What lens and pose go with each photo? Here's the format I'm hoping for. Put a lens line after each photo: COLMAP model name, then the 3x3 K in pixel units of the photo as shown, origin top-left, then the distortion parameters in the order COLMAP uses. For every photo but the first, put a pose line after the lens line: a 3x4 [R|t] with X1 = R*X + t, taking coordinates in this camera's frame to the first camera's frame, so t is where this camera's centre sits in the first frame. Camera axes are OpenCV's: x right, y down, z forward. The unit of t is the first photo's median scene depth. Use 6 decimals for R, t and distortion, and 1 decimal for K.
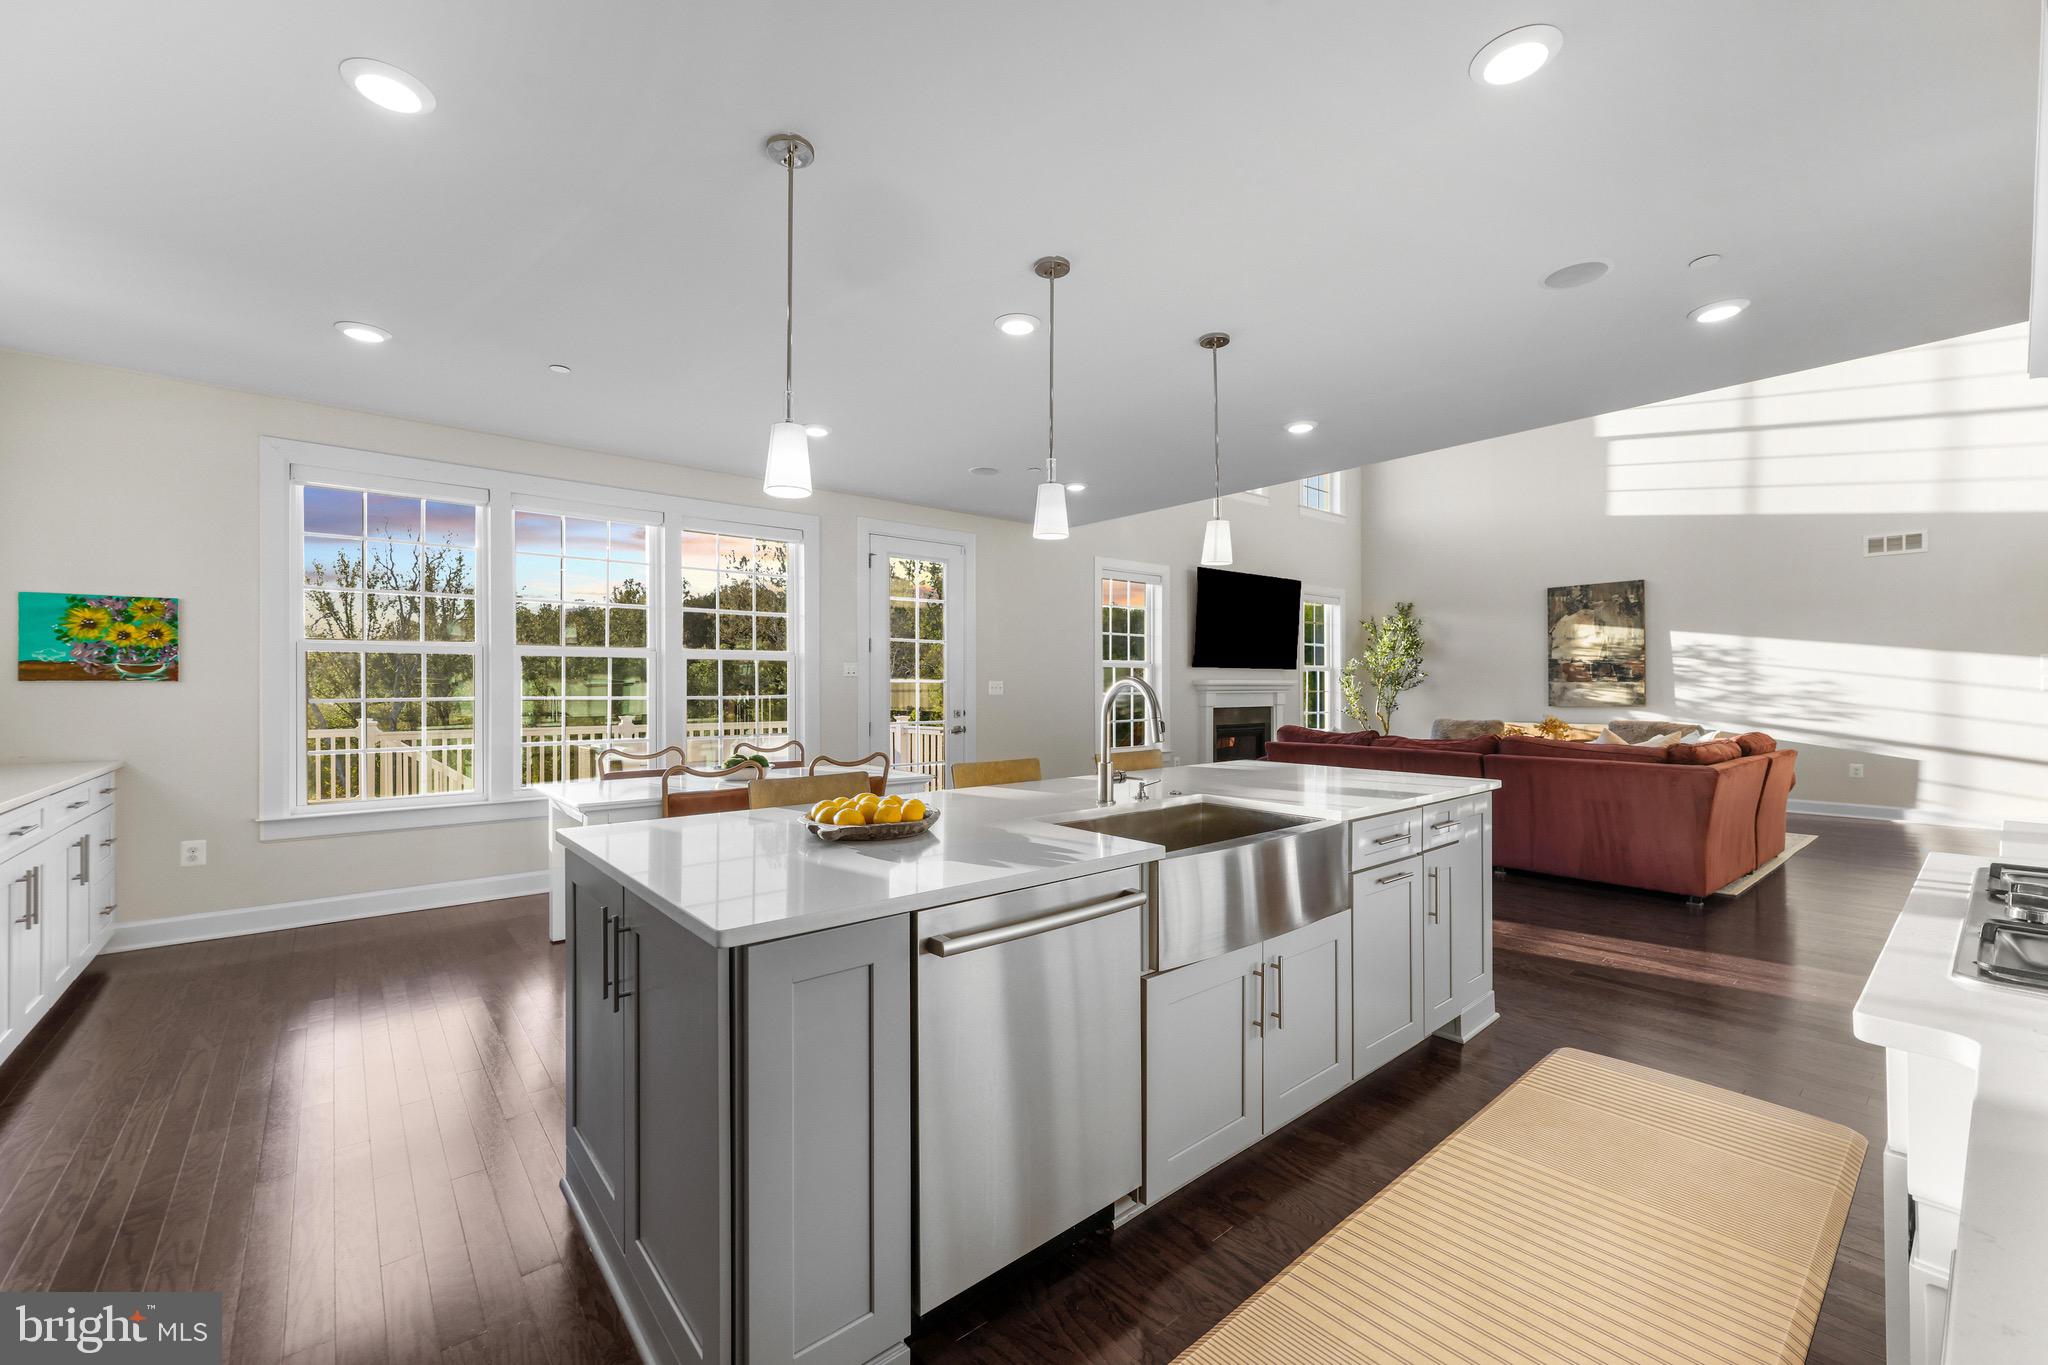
lens RADIAL K [[827.3, 0, 1021.2], [0, 827.3, 684.0], [0, 0, 1]] dist [-0.000185, -0.000230]
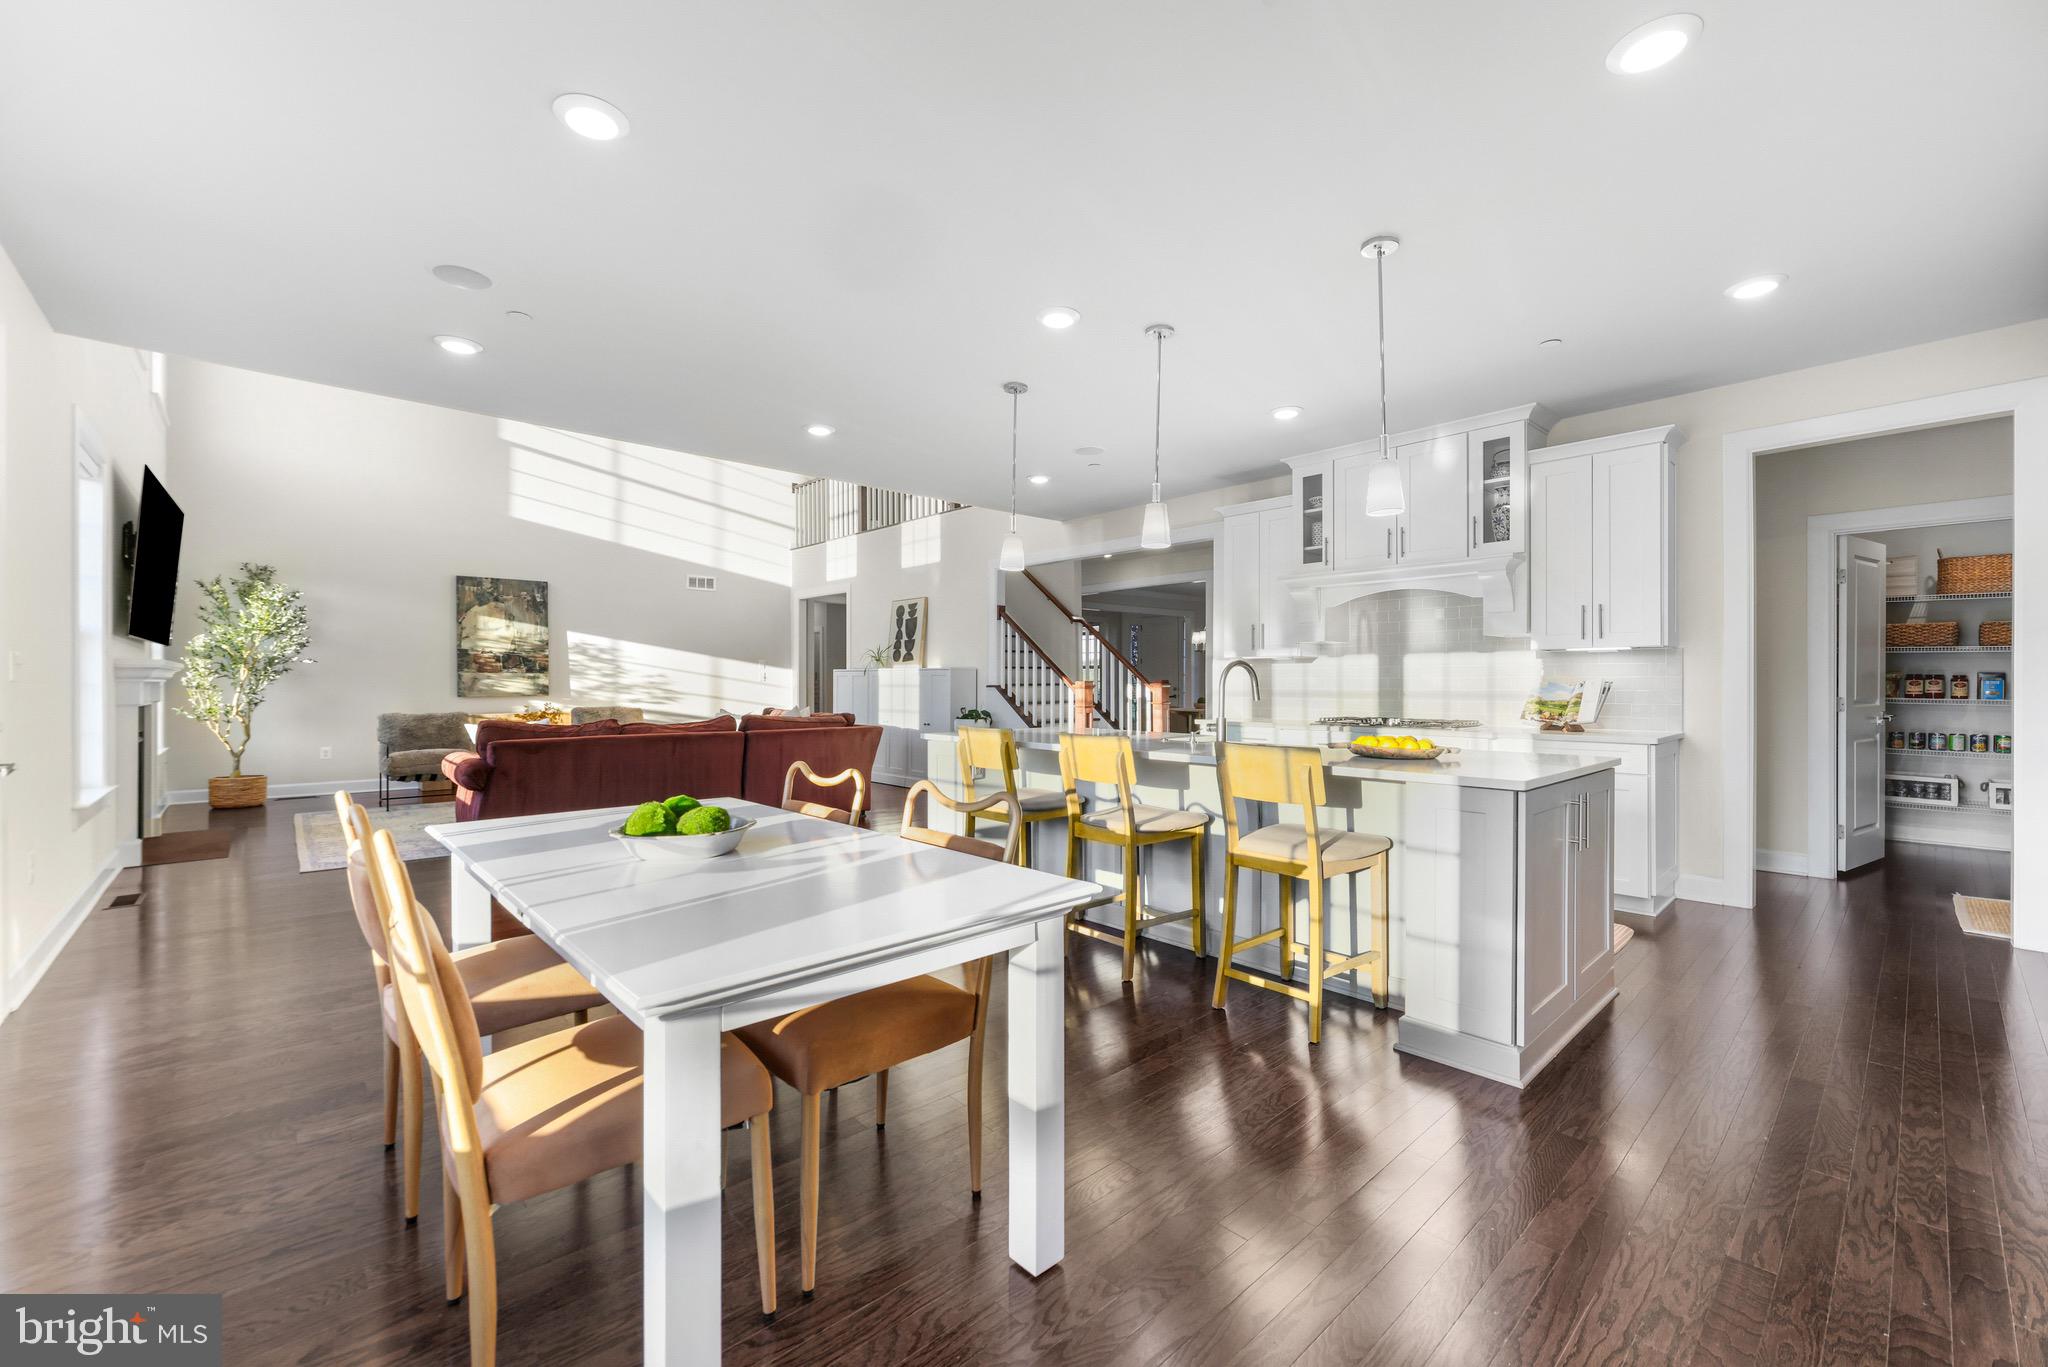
lens RADIAL K [[839.5, 0, 1015.1], [0, 839.5, 686.0], [0, 0, 1]] dist [0.000365, -0.000034]
pose [[-0.033606, 0.001302, 0.999434, -0.450850], [-0.005333, 0.999985, -0.001482, 0.013927], [-0.999421, -0.005380, -0.033598, 0.454091]]
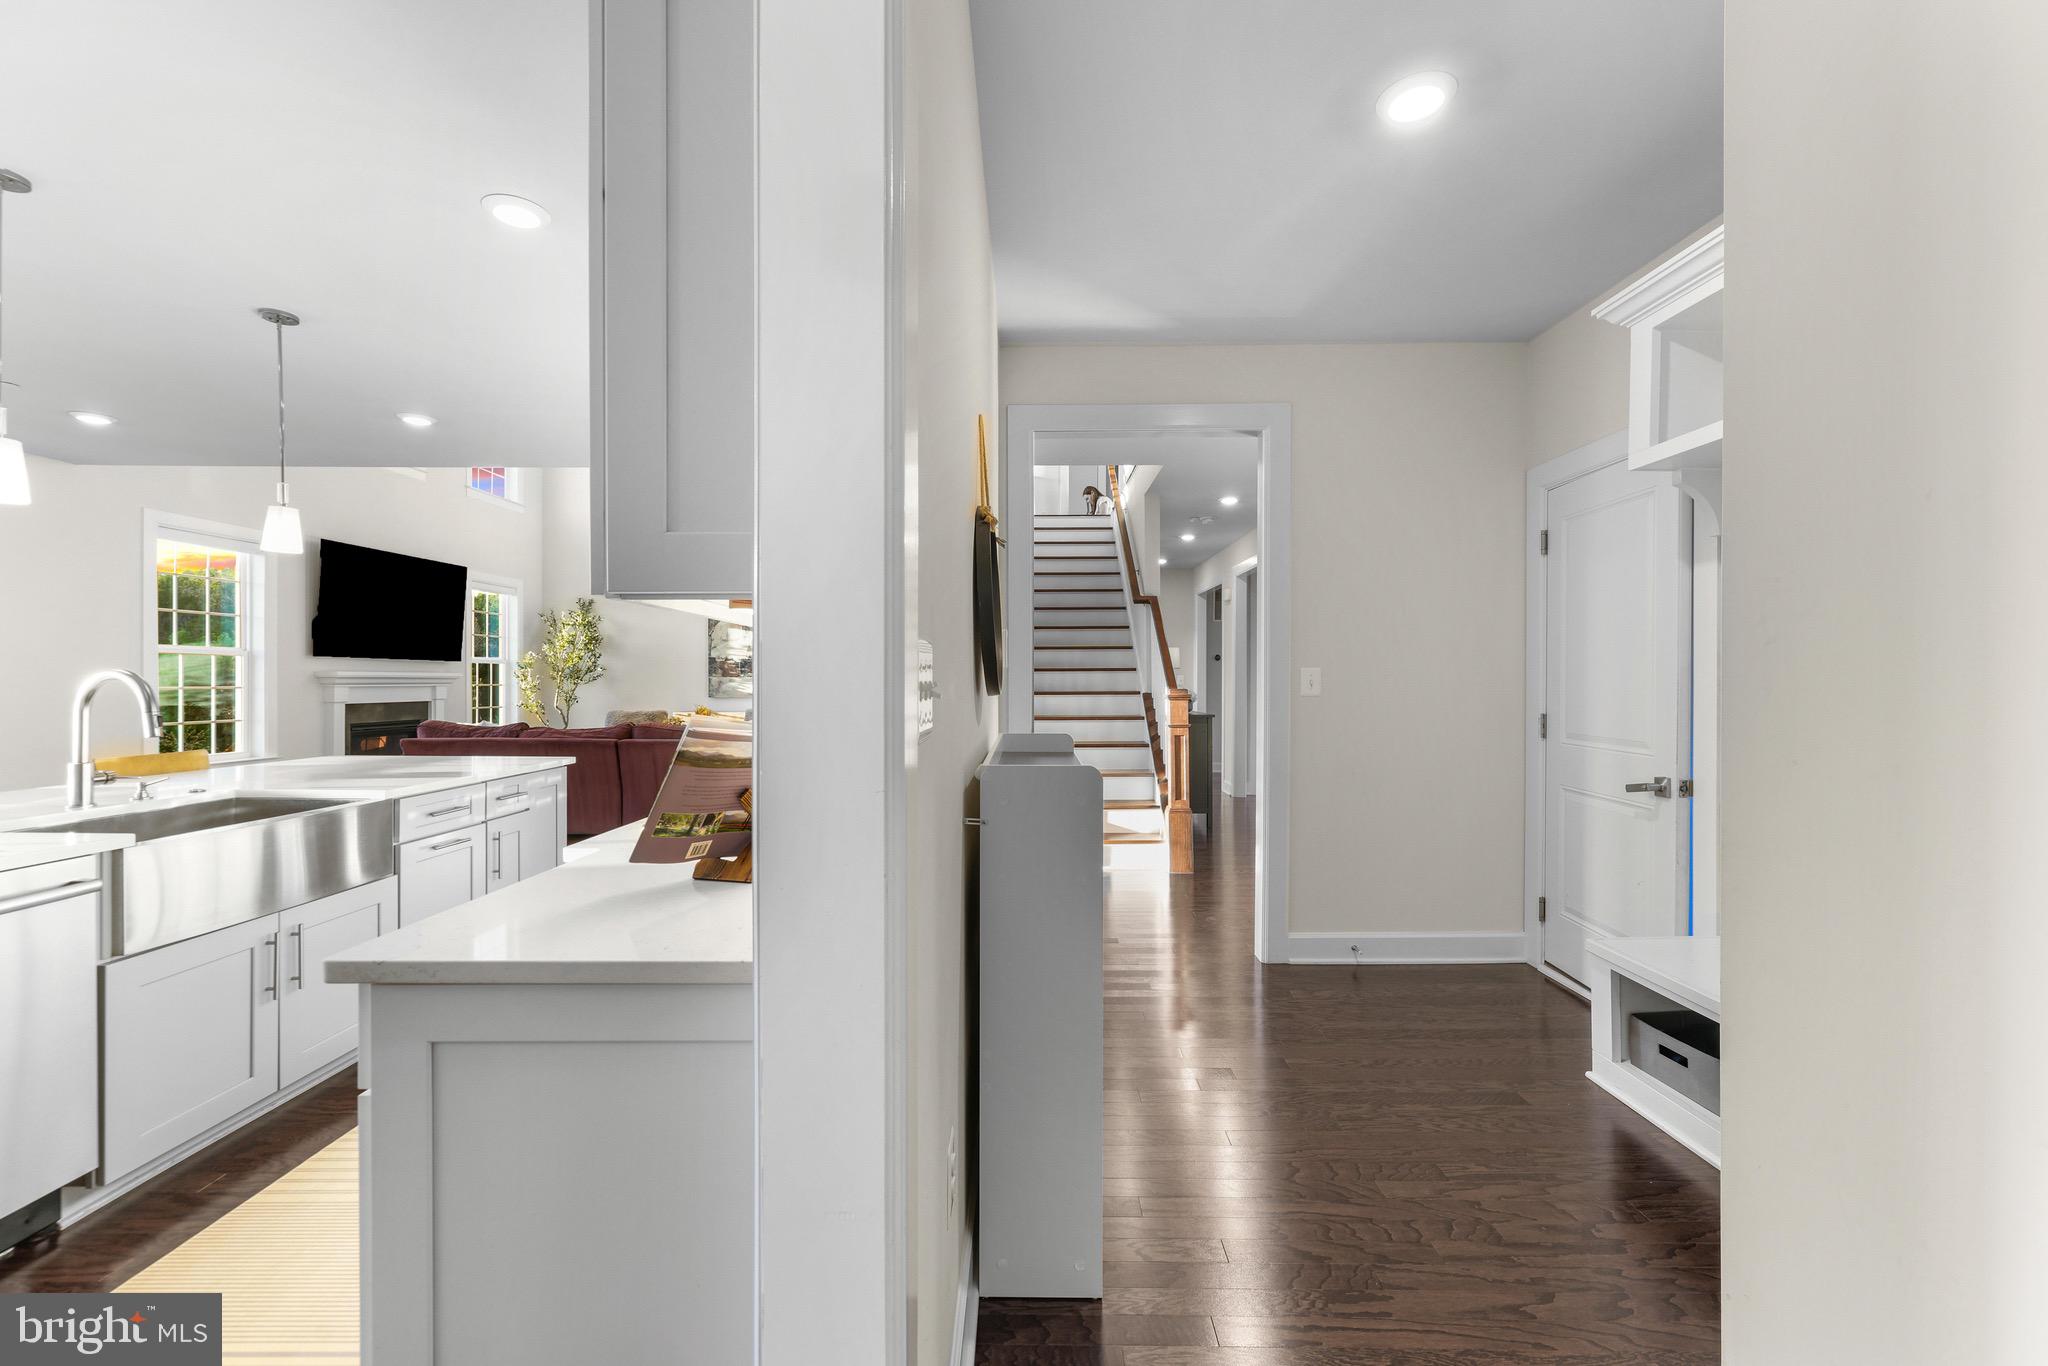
lens RADIAL K [[839.7, 0, 1022.4], [0, 839.7, 684.4], [0, 0, 1]] dist [0.000233, -0.000752]
pose [[0.645054, 0.000487, 0.764137, 0.020987], [-0.006726, 0.999965, 0.005040, -0.000888], [-0.764108, -0.008391, 0.645034, -0.124213]]
